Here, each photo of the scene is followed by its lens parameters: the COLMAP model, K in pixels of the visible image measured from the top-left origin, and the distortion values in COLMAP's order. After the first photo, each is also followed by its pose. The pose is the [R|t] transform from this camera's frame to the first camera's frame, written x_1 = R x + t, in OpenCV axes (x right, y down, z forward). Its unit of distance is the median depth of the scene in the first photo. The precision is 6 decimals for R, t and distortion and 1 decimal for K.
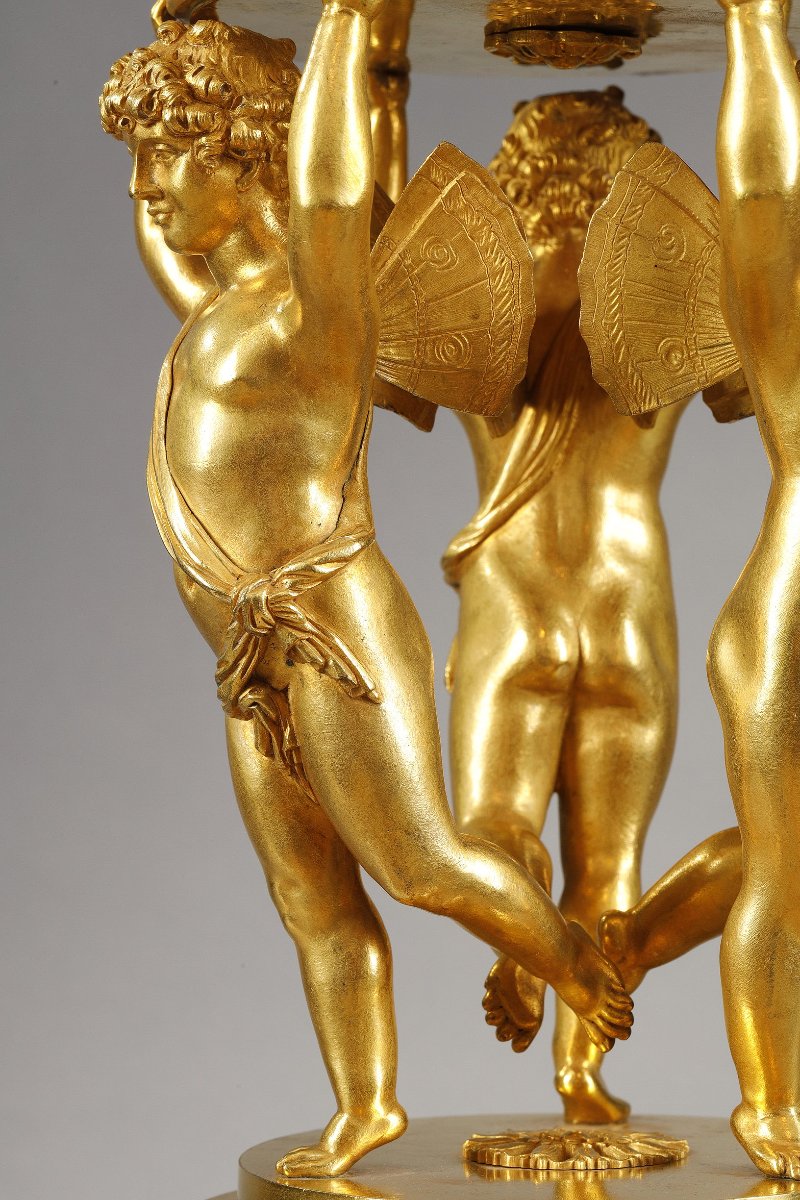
lens RADIAL K [[3951.0, 0, 392.3], [0, 3951.0, 607.5], [0, 0, 1]] dist [0.025142, 0.000000]
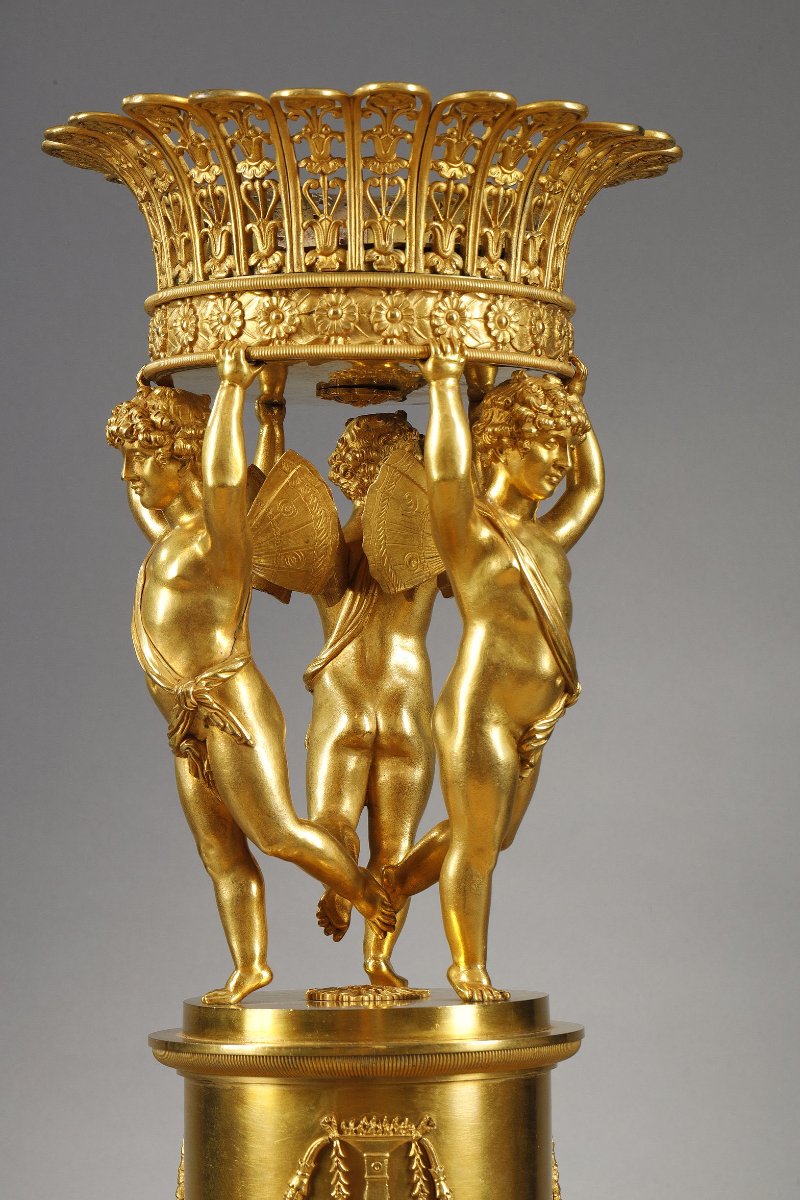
lens RADIAL K [[3951.0, 0, 411.5], [0, 3951.0, 608.6], [0, 0, 1]] dist [0.025142, 0.000000]
pose [[0.999766, -0.005541, -0.020925, 0.109268], [0.004504, 0.998774, -0.049288, 0.050252], [0.021173, 0.049183, 0.998565, -0.863526]]
